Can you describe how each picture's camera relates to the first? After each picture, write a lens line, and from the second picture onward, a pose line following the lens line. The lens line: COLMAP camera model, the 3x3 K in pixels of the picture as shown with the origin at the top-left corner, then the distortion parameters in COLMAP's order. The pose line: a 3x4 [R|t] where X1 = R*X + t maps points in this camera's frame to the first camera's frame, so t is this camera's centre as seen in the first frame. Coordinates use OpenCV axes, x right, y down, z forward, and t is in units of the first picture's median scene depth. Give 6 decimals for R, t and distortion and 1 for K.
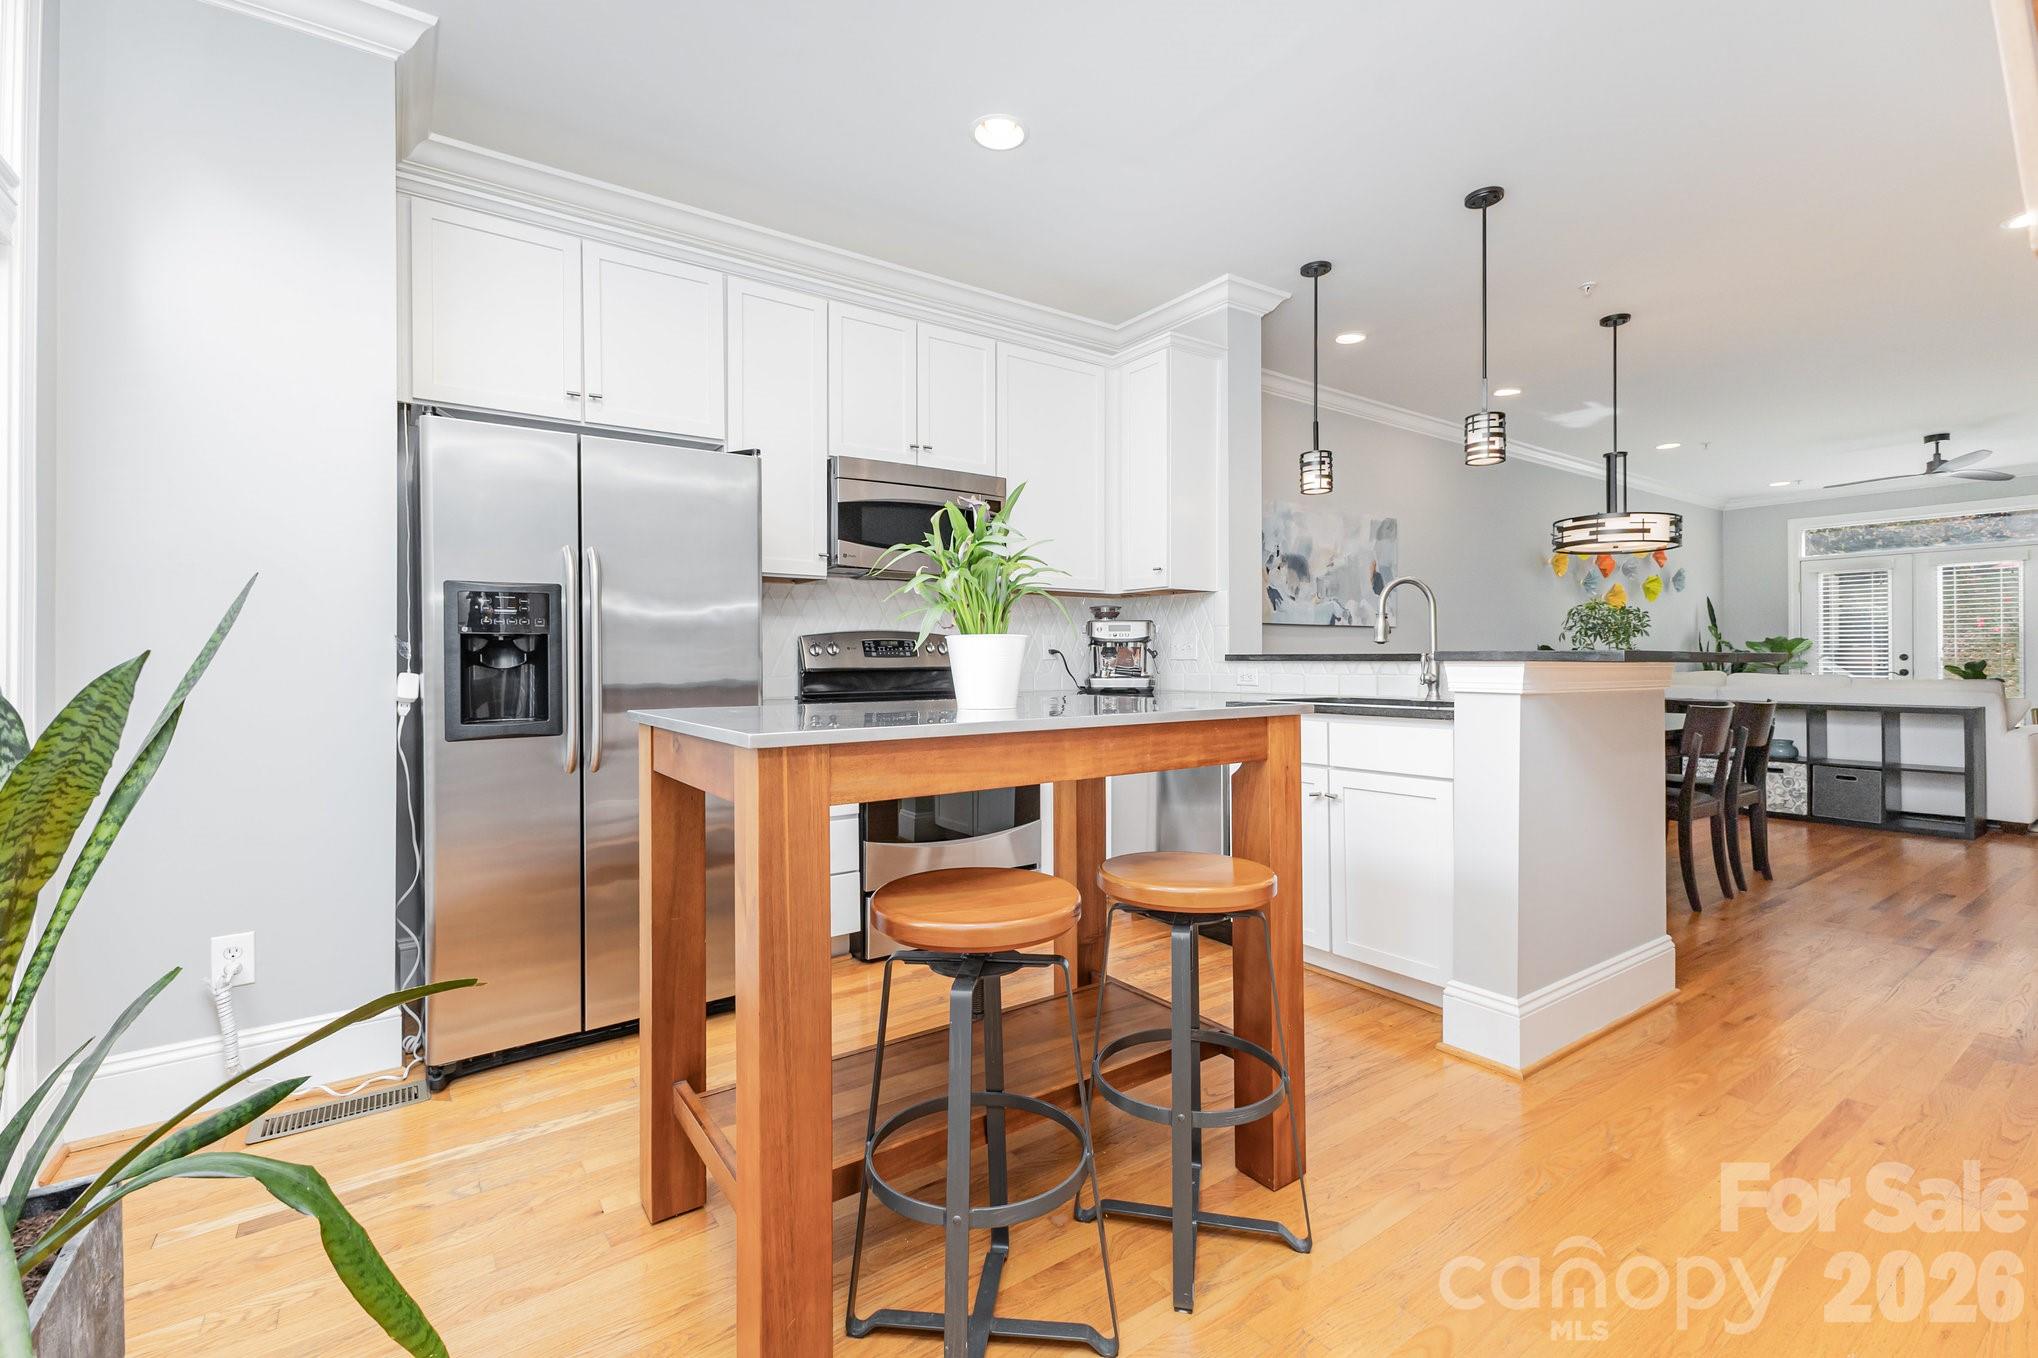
lens RADIAL K [[887.1, 0, 1003.6], [0, 887.1, 657.1], [0, 0, 1]] dist [-0.000755, 0.000085]
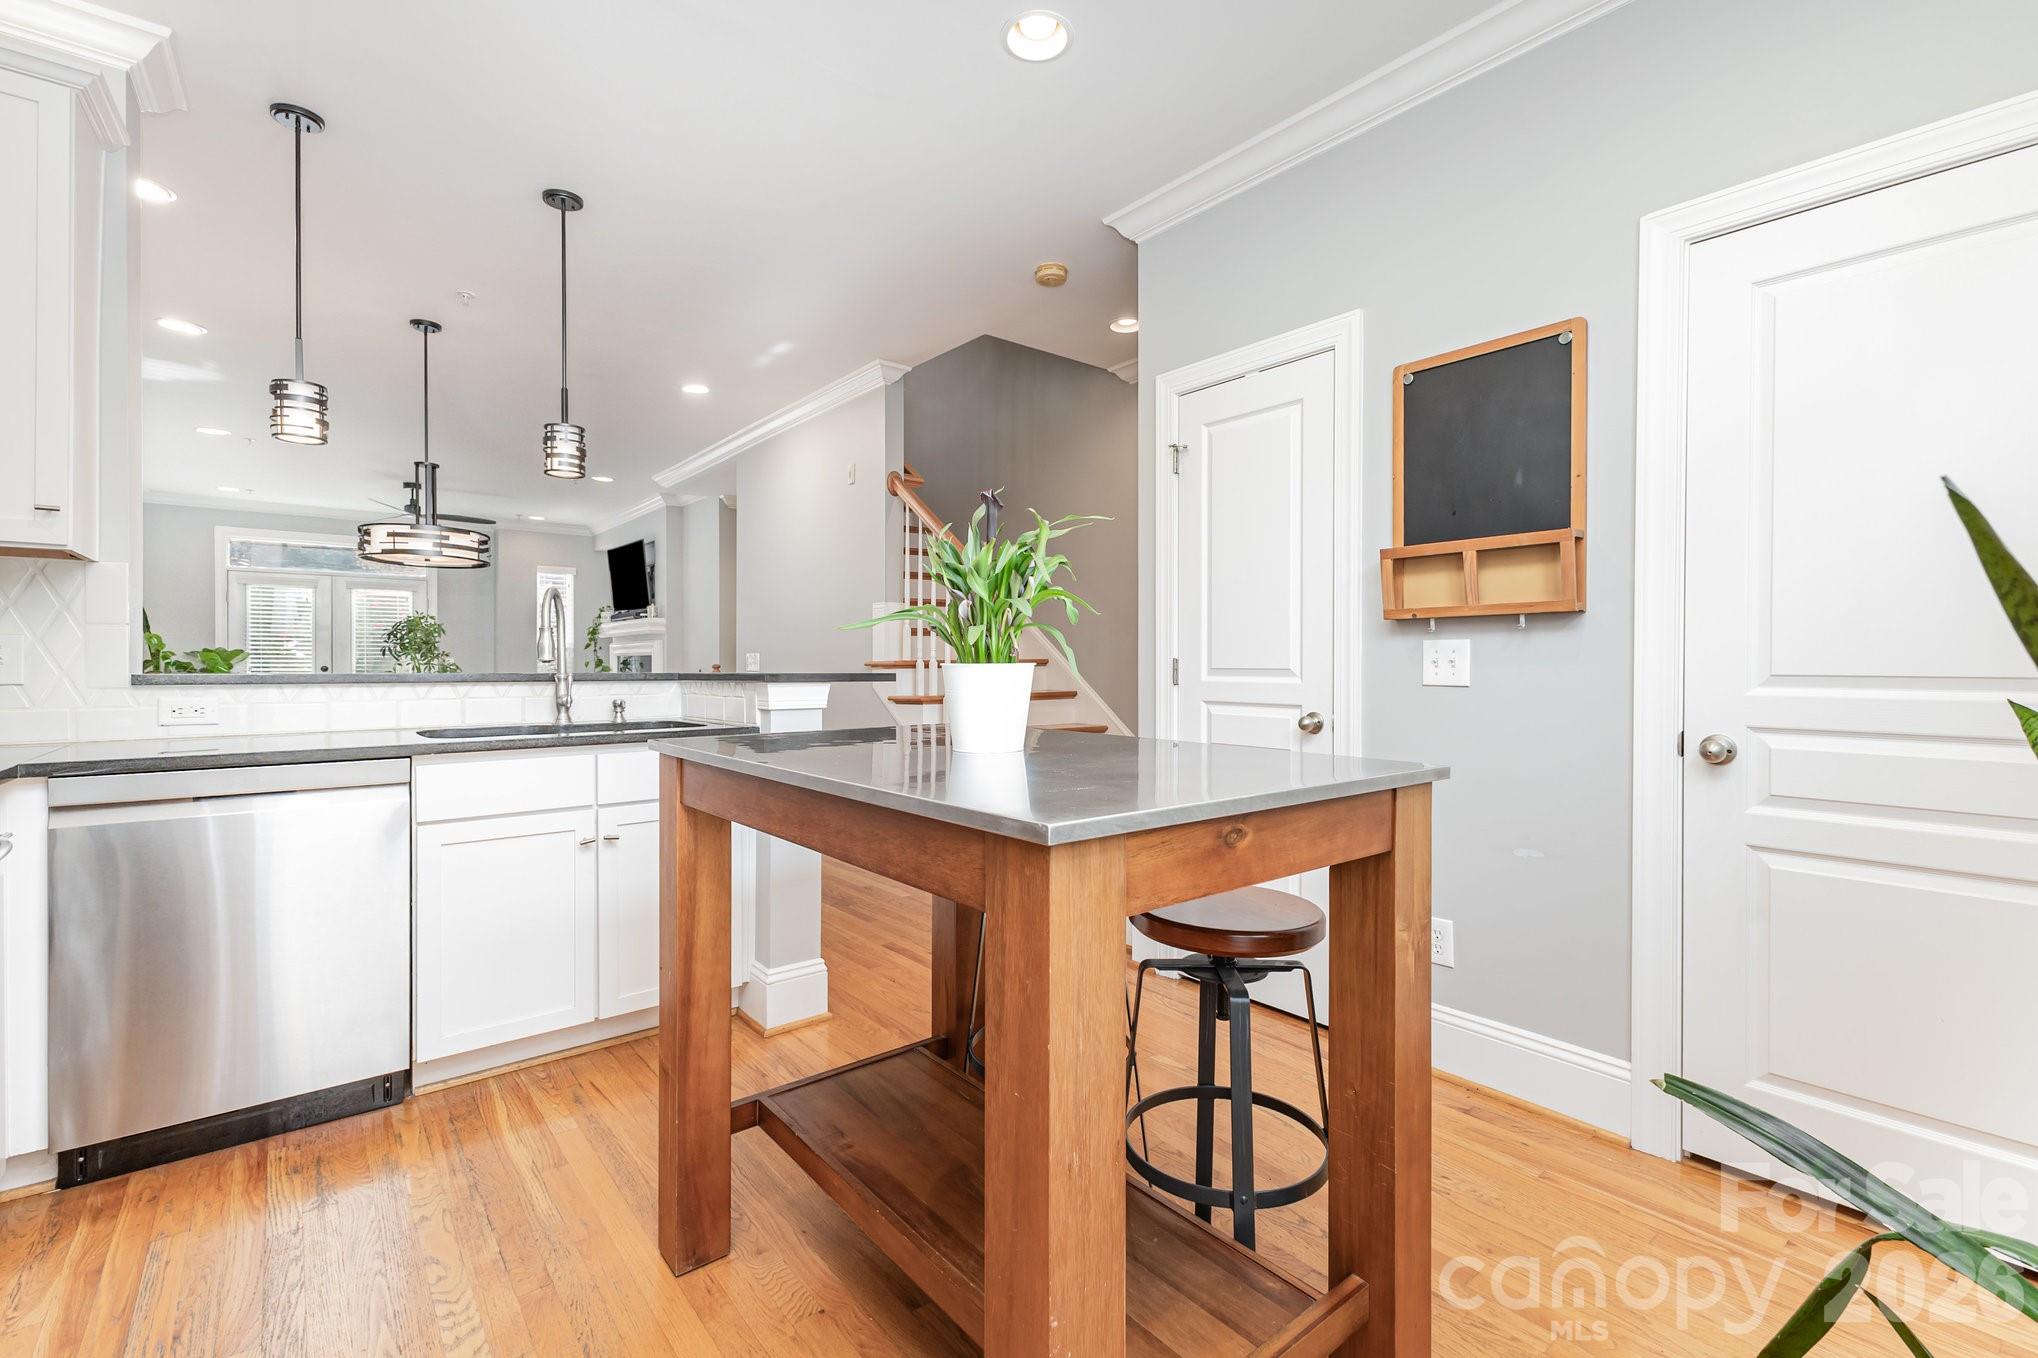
lens RADIAL K [[887.1, 0, 1026.5], [0, 887.1, 681.9], [0, 0, 1]] dist [-0.000755, 0.000085]
pose [[-0.103332, -0.018292, 0.994479, -0.276582], [-0.002438, 0.999833, 0.018138, -0.007550], [-0.994644, -0.000551, -0.103359, 0.352663]]
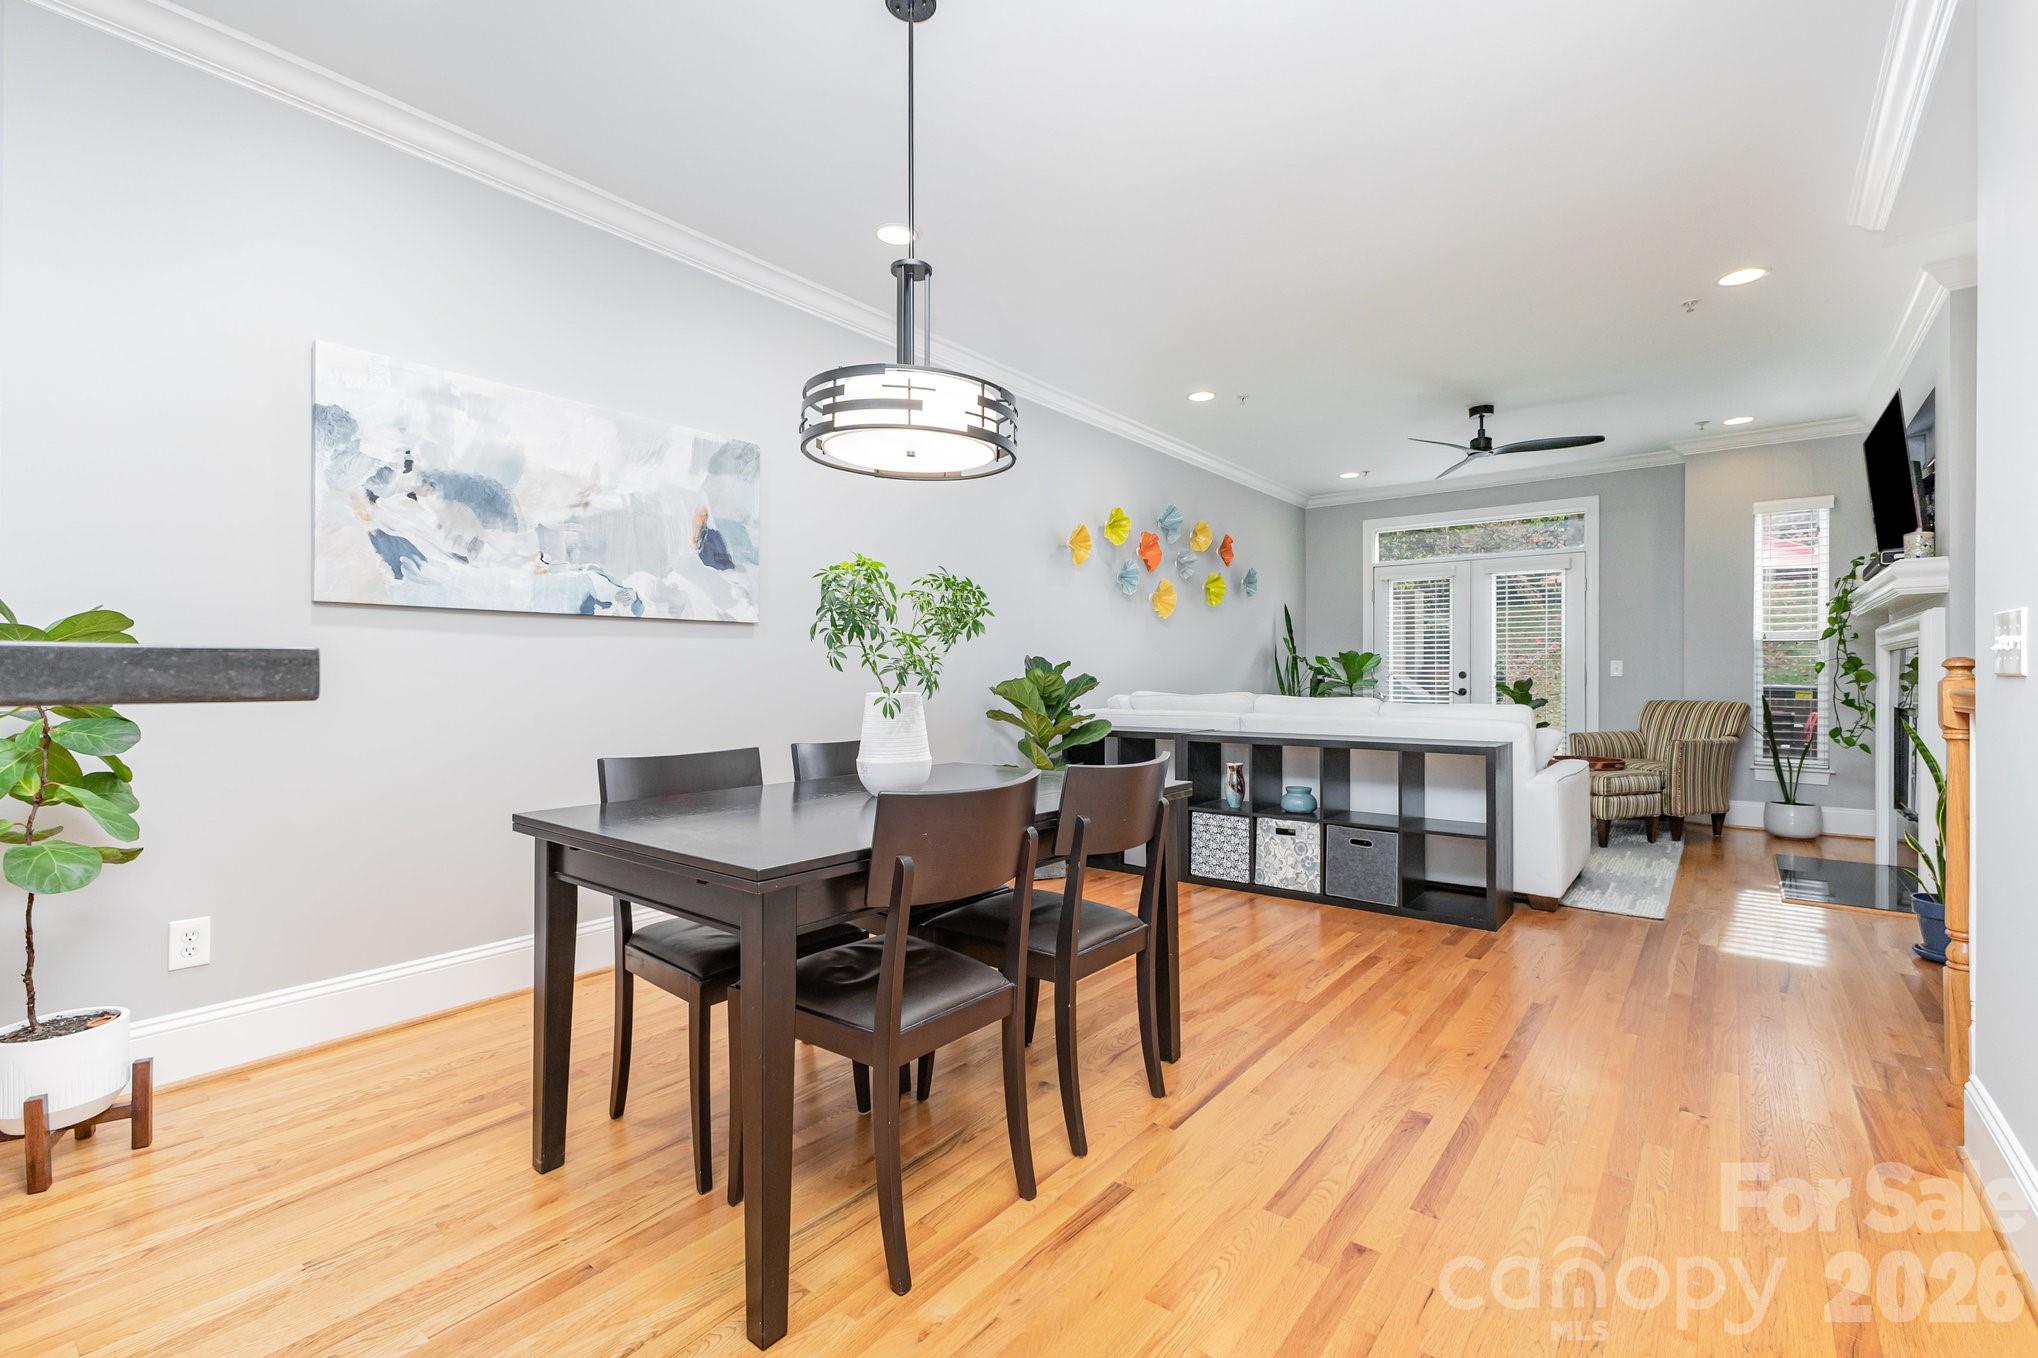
lens RADIAL K [[887.1, 0, 1025.9], [0, 887.1, 682.8], [0, 0, 1]] dist [-0.000755, 0.000085]
pose [[0.954953, 0.000326, 0.296756, 0.476142], [-0.004001, 0.999923, 0.011776, -0.000812], [-0.296729, -0.012433, 0.954881, 0.394491]]
